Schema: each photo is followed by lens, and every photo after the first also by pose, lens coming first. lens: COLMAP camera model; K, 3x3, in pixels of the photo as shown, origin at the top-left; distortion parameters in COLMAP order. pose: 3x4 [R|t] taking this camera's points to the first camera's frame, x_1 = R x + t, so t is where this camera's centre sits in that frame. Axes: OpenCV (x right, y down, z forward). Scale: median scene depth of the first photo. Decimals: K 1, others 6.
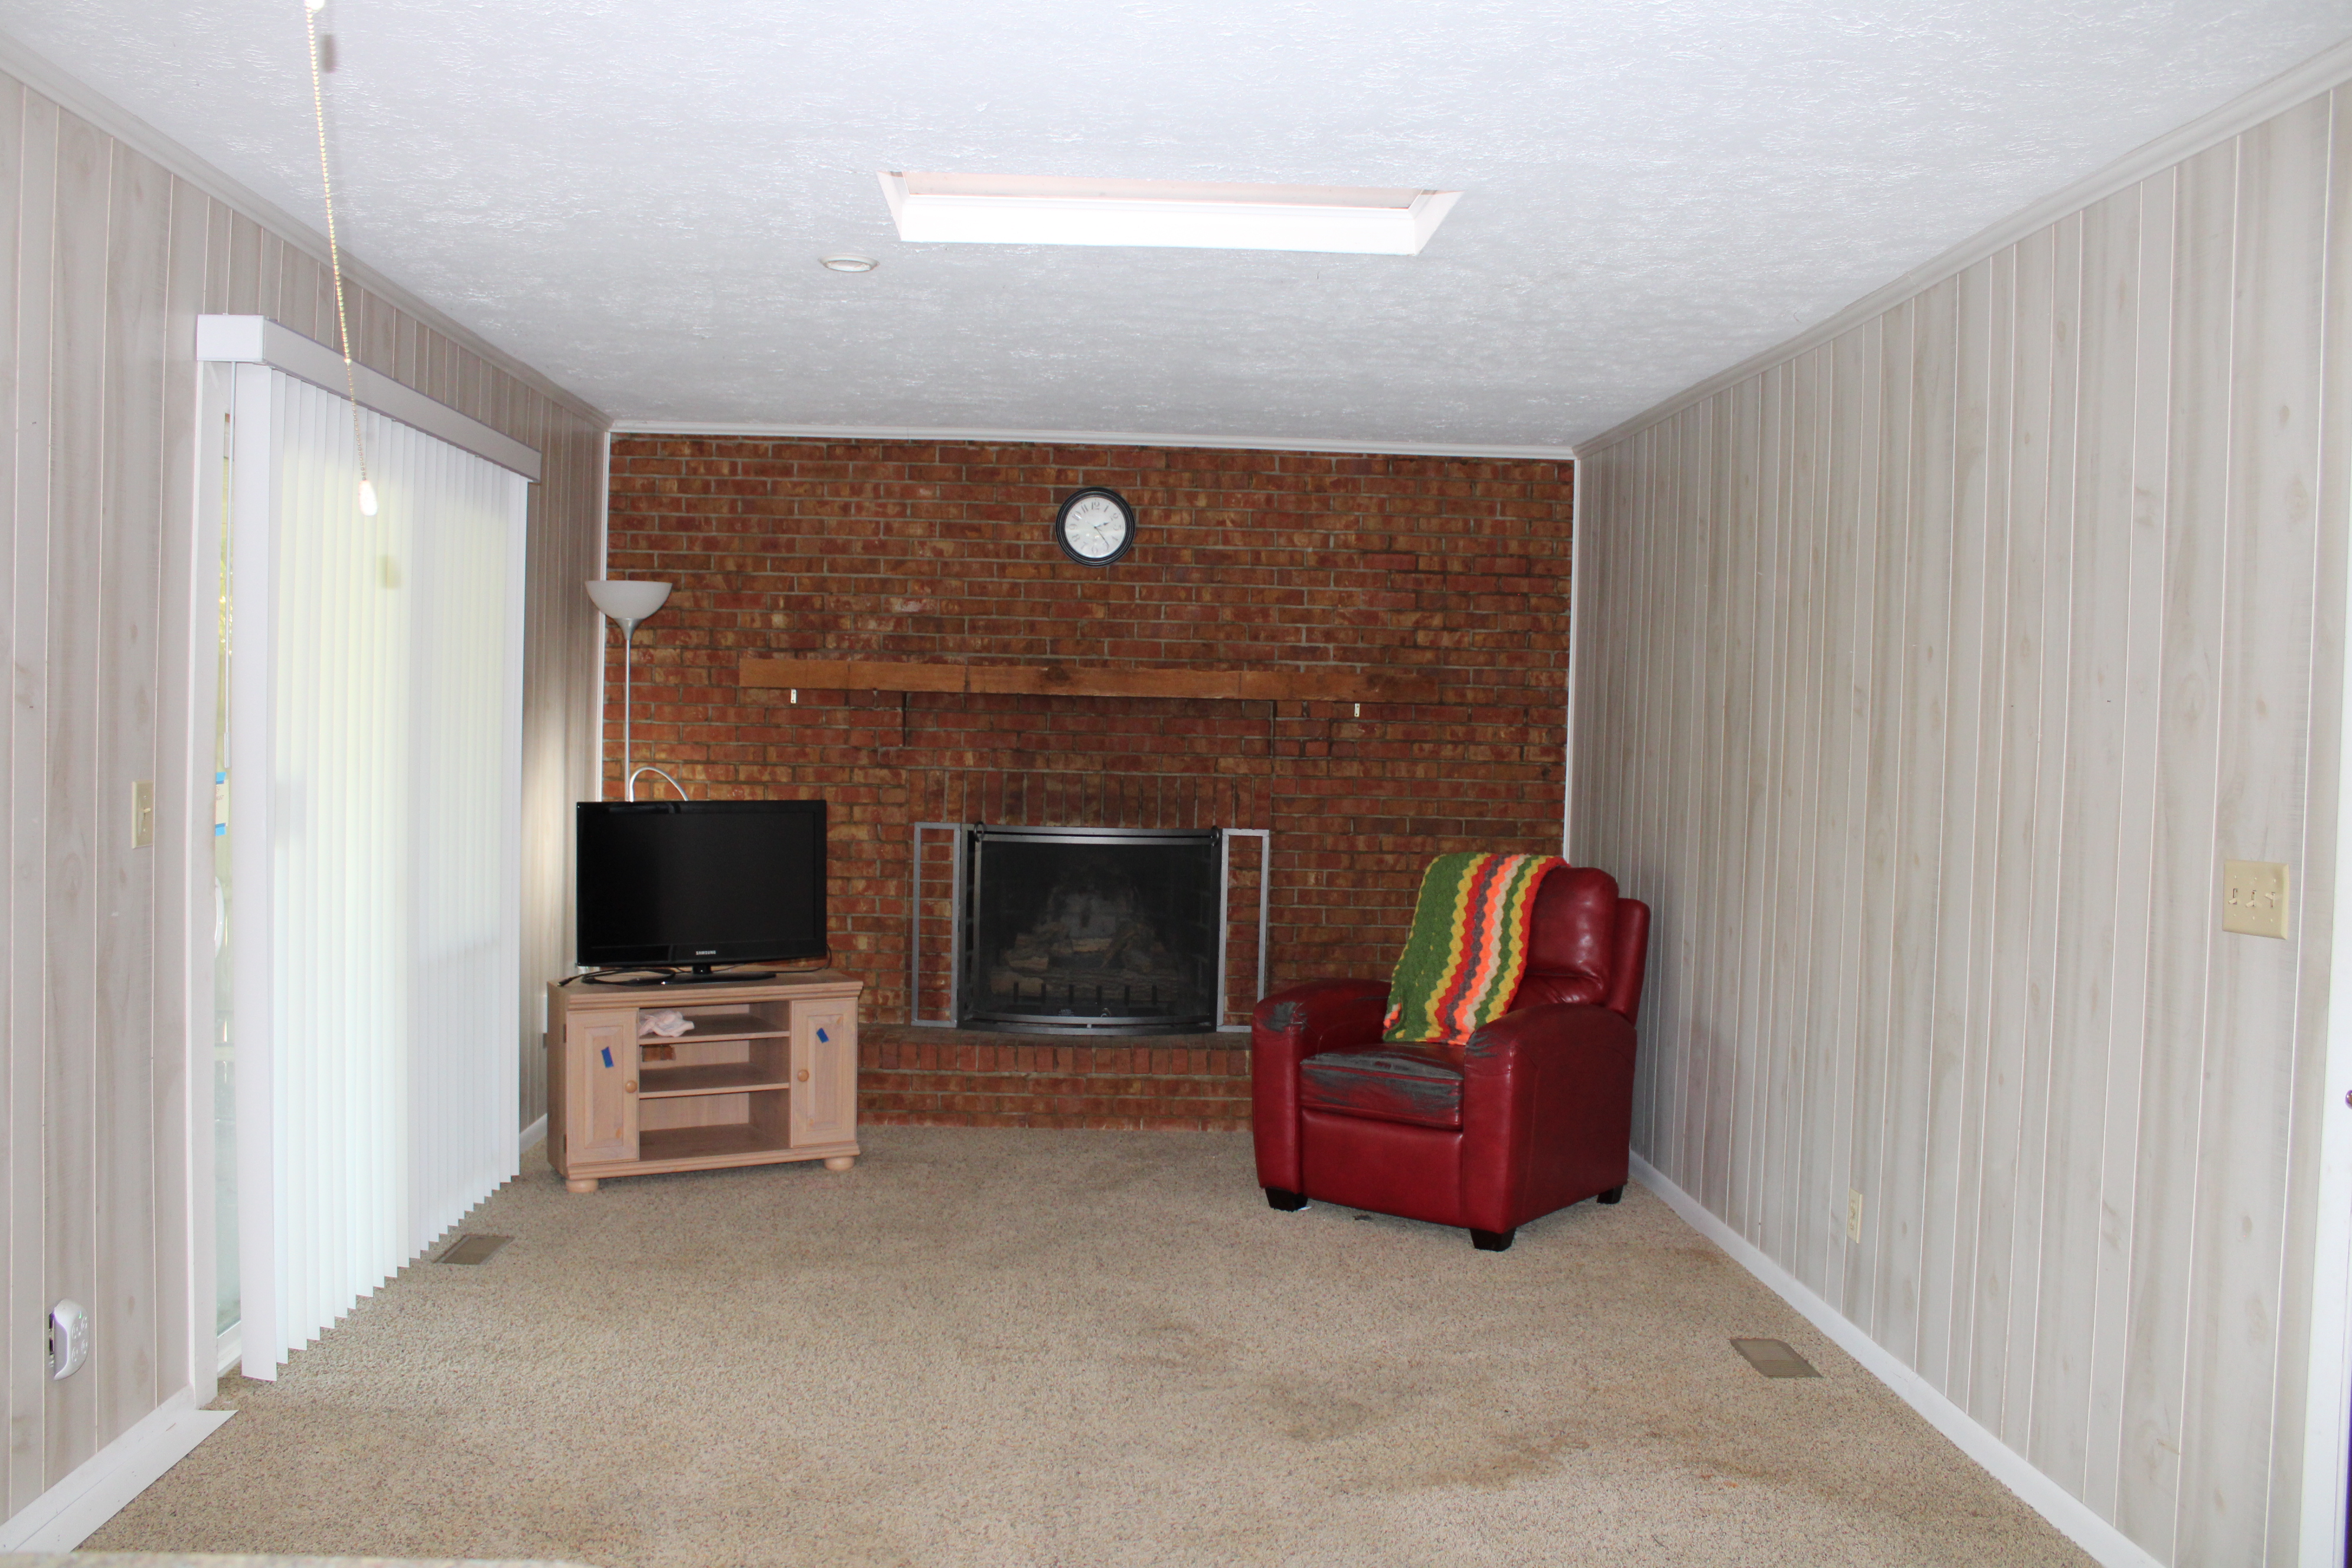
lens RADIAL K [[1984.9, 0, 1176.0], [0, 1984.9, 784.0], [0, 0, 1]] dist [-0.179008, 0.160688]
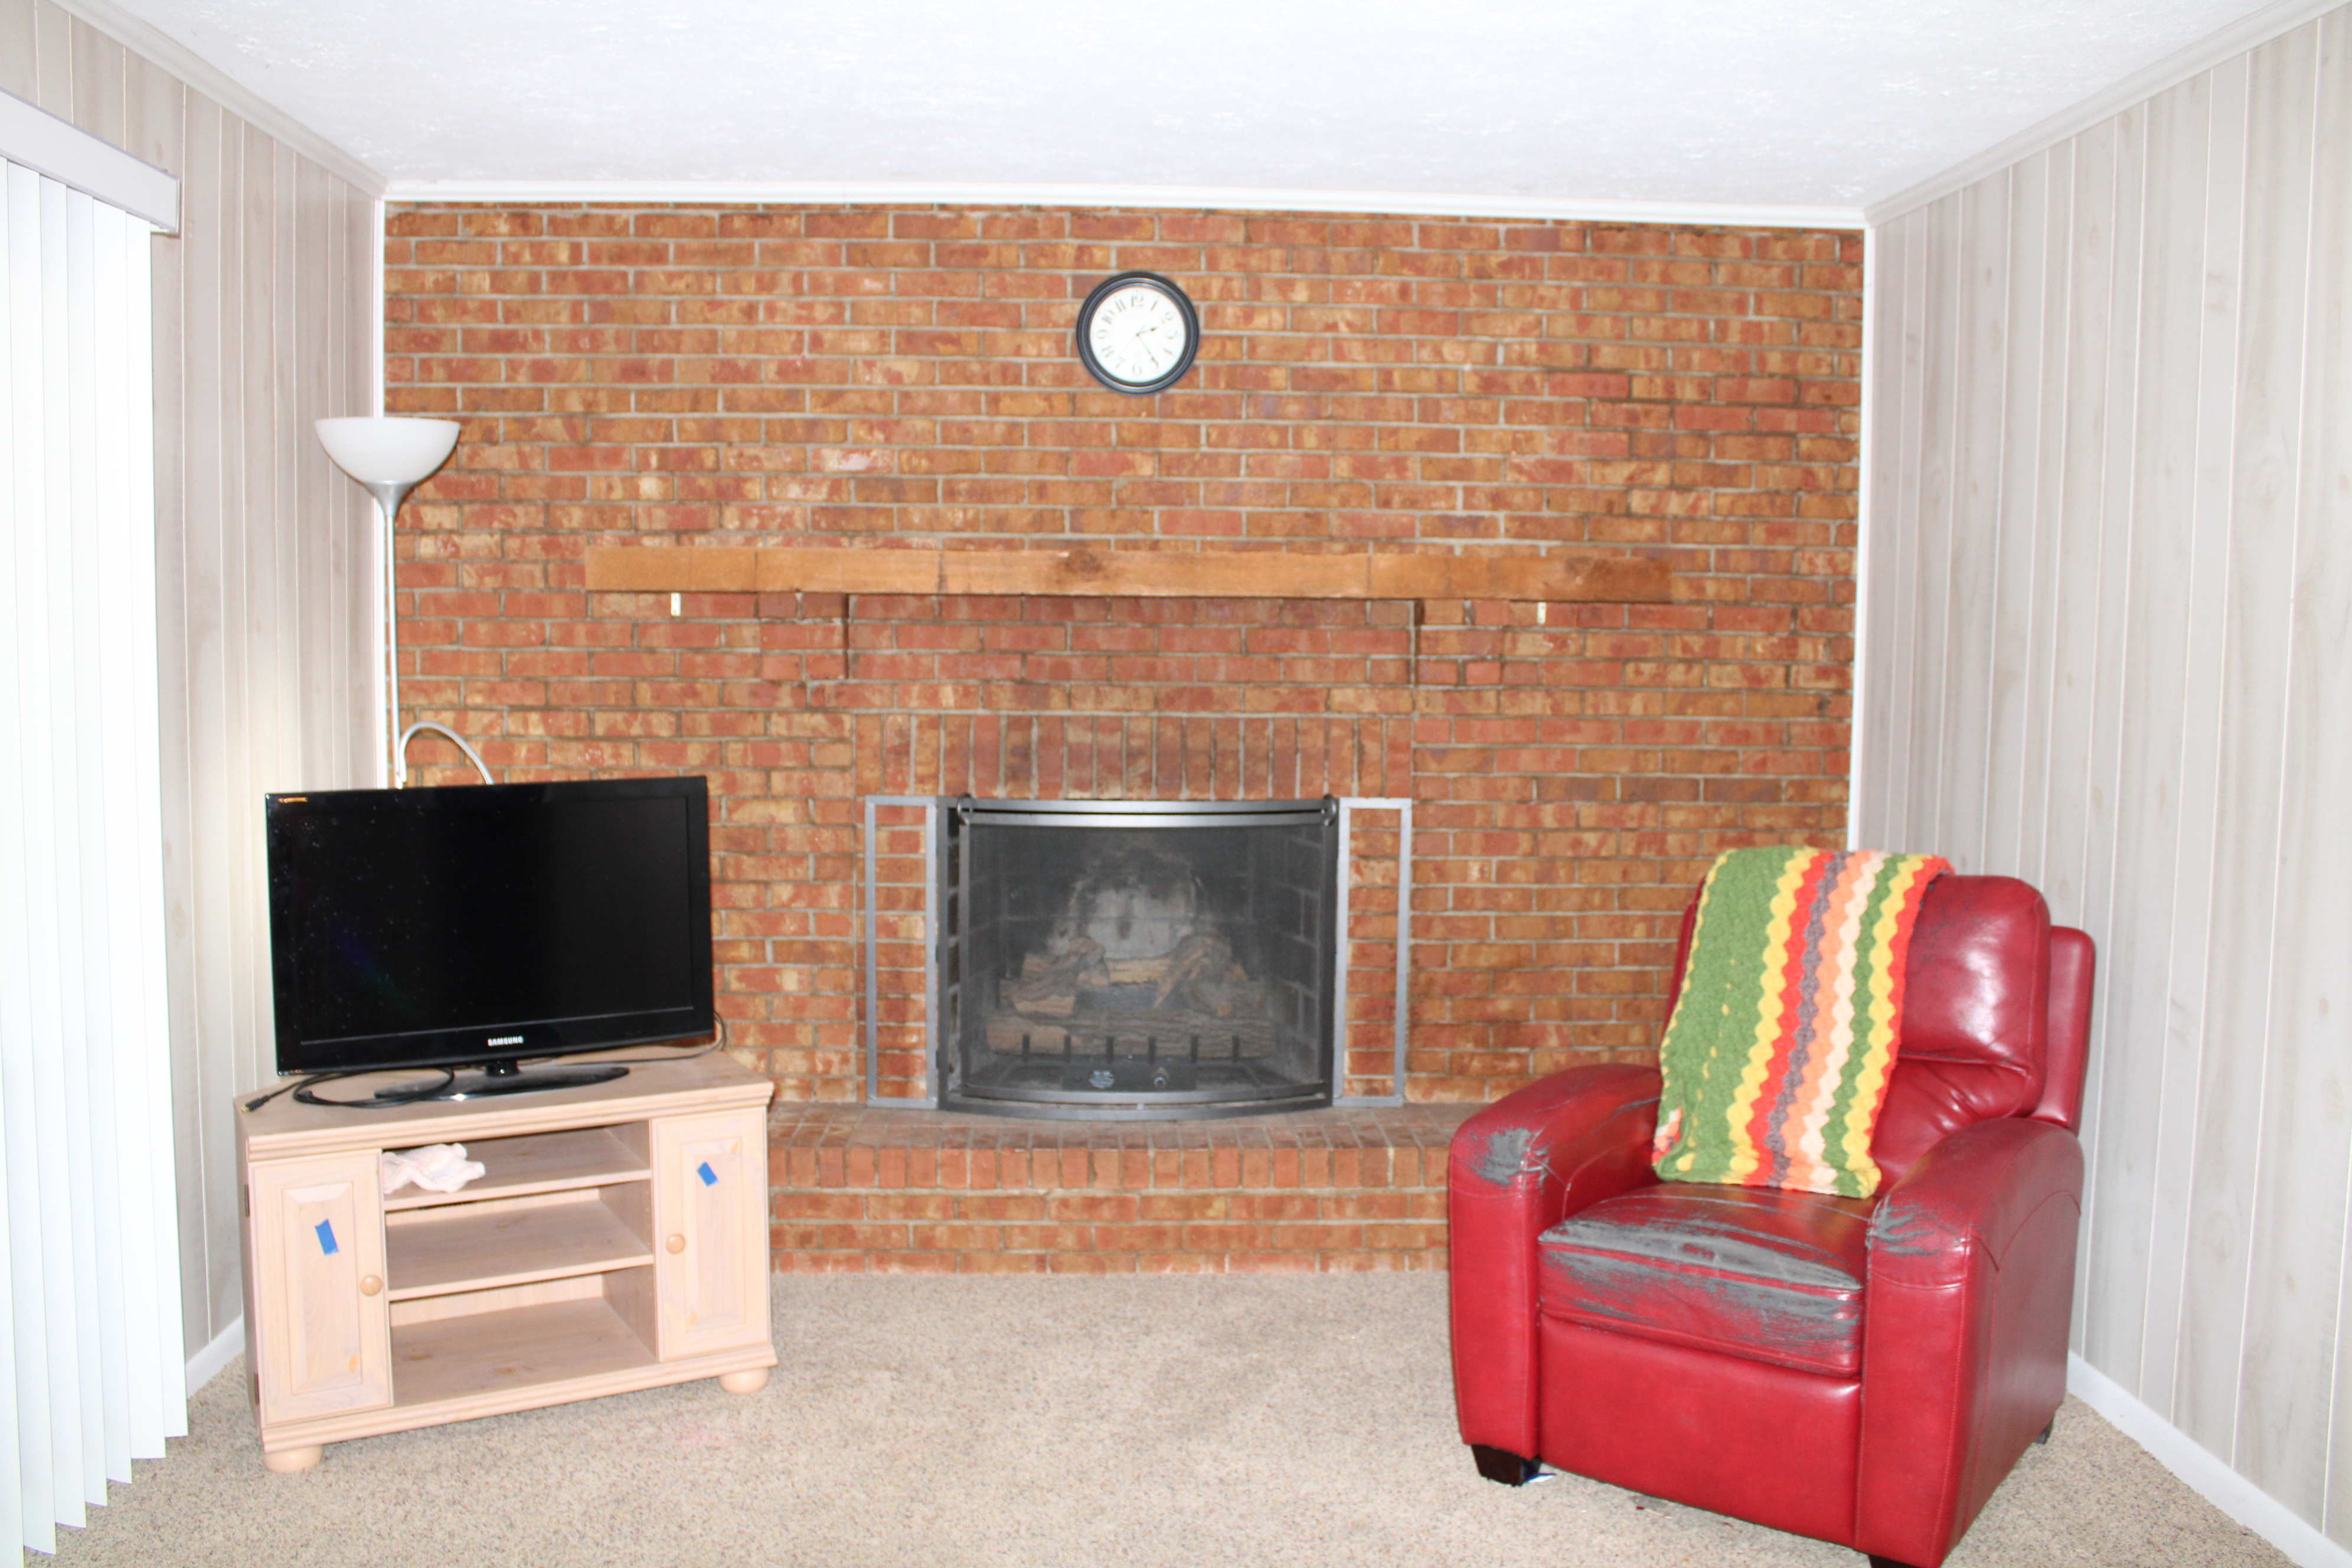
lens RADIAL K [[1984.9, 0, 1176.0], [0, 1984.9, 784.0], [0, 0, 1]] dist [-0.179008, 0.160688]
pose [[0.999888, -0.014450, 0.004016, -0.032826], [0.014248, 0.998818, 0.046462, -0.013024], [-0.004683, -0.046399, 0.998912, 0.351866]]
